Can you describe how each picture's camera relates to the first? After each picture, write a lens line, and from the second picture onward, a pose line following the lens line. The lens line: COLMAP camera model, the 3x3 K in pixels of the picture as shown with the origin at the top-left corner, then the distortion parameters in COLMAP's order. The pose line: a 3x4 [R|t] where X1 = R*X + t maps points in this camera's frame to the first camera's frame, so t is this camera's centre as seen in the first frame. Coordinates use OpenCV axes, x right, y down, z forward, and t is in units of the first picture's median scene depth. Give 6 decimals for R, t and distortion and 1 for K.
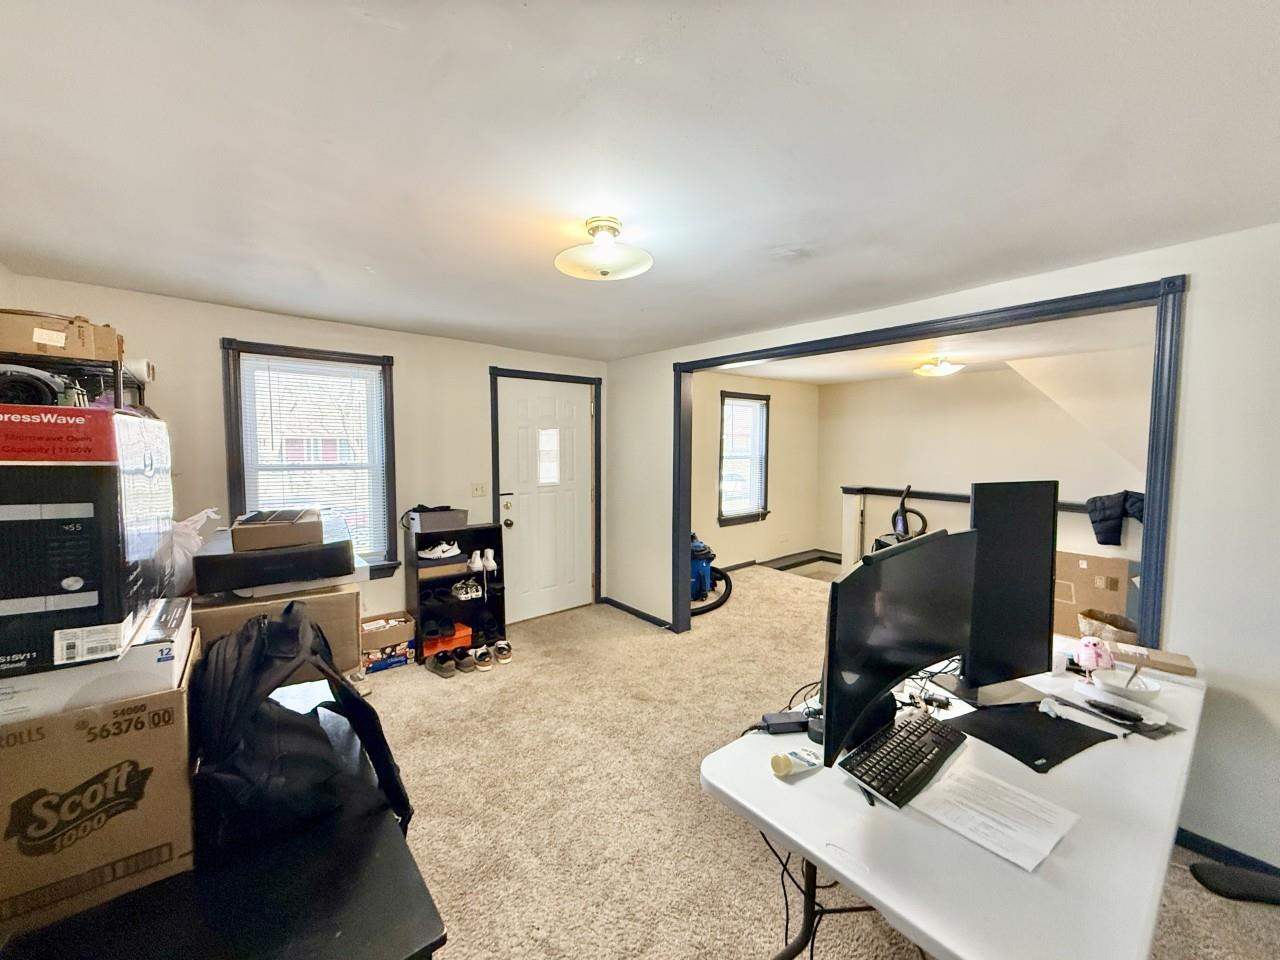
lens RADIAL K [[506.6, 0, 640.0], [0, 506.6, 480.0], [0, 0, 1]] dist [-0.000061, 0.000068]
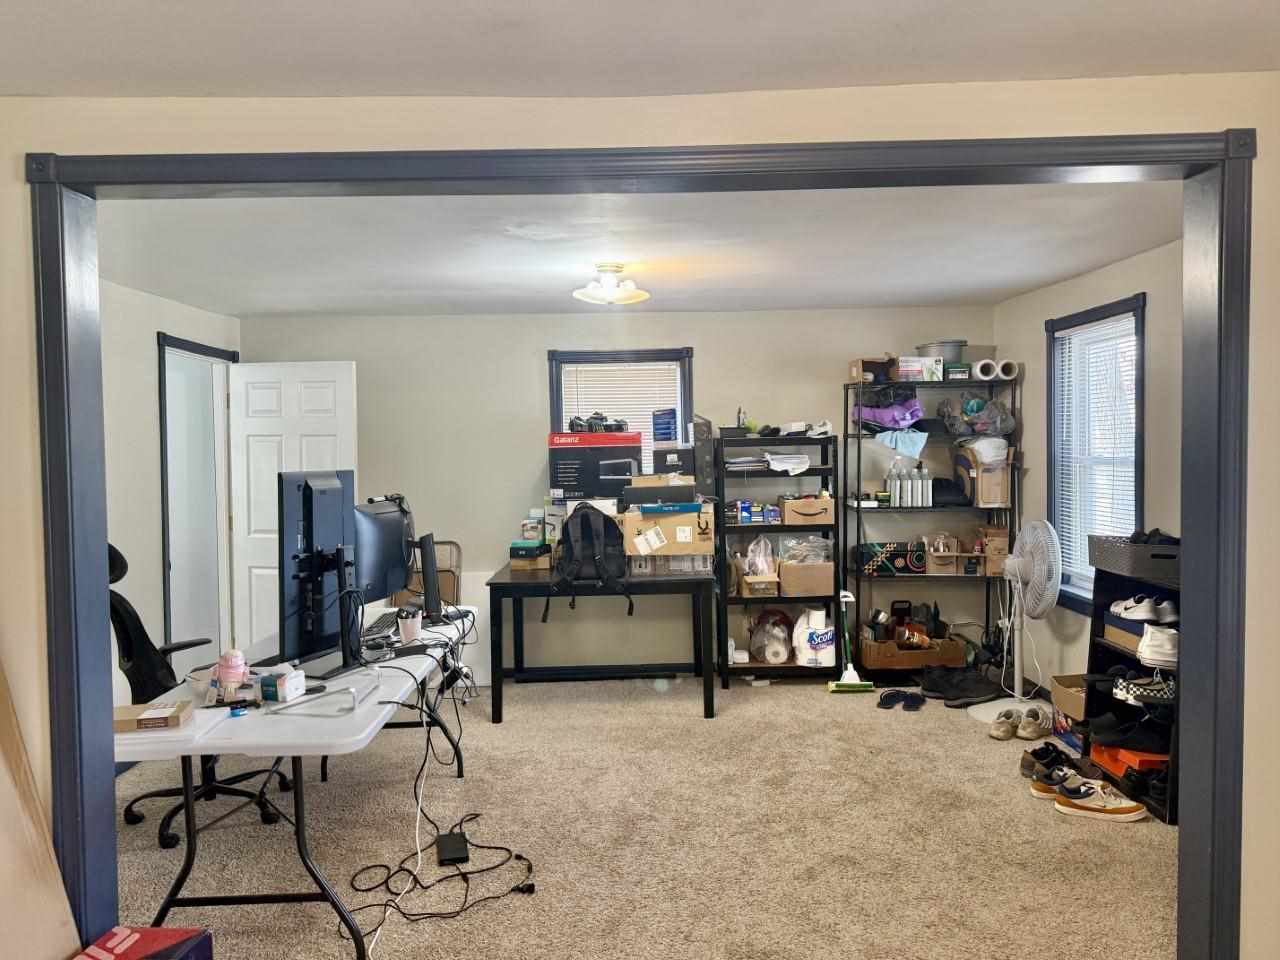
lens RADIAL K [[896.9, 0, 632.2], [0, 896.9, 483.6], [0, 0, 1]] dist [0.071779, -0.106340]
pose [[-0.616567, 0.034102, -0.786563, 0.717838], [-0.042164, 0.996197, 0.076242, -0.054755], [0.786172, 0.080173, -0.612785, 1.059937]]
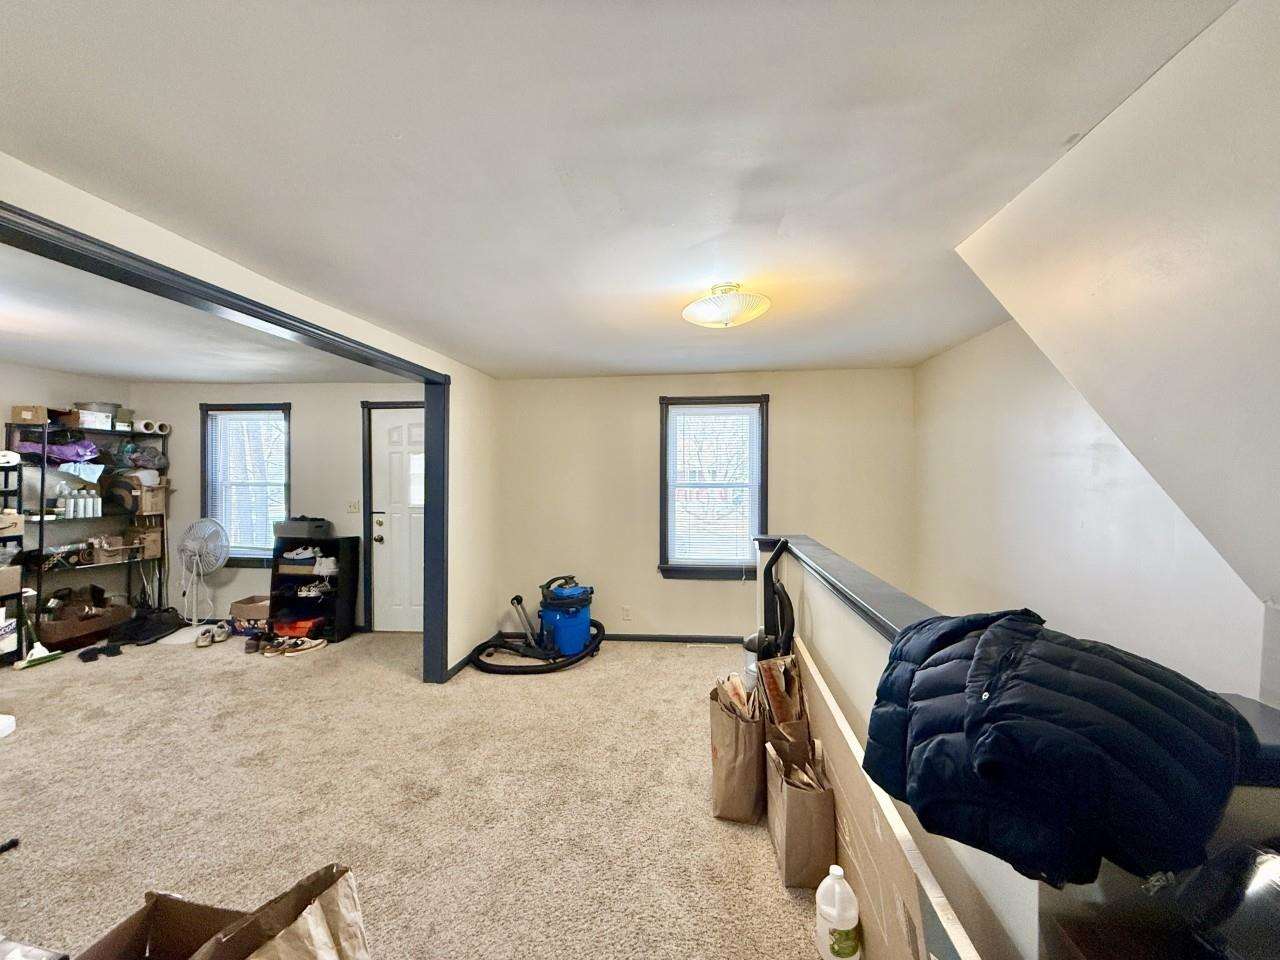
lens RADIAL K [[506.6, 0, 640.0], [0, 506.6, 480.0], [0, 0, 1]] dist [-0.000061, 0.000068]
pose [[0.702939, 0.004574, -0.711236, 0.970074], [-0.048679, 0.997944, -0.041693, -0.025796], [0.709583, 0.063930, 0.701716, 0.637618]]
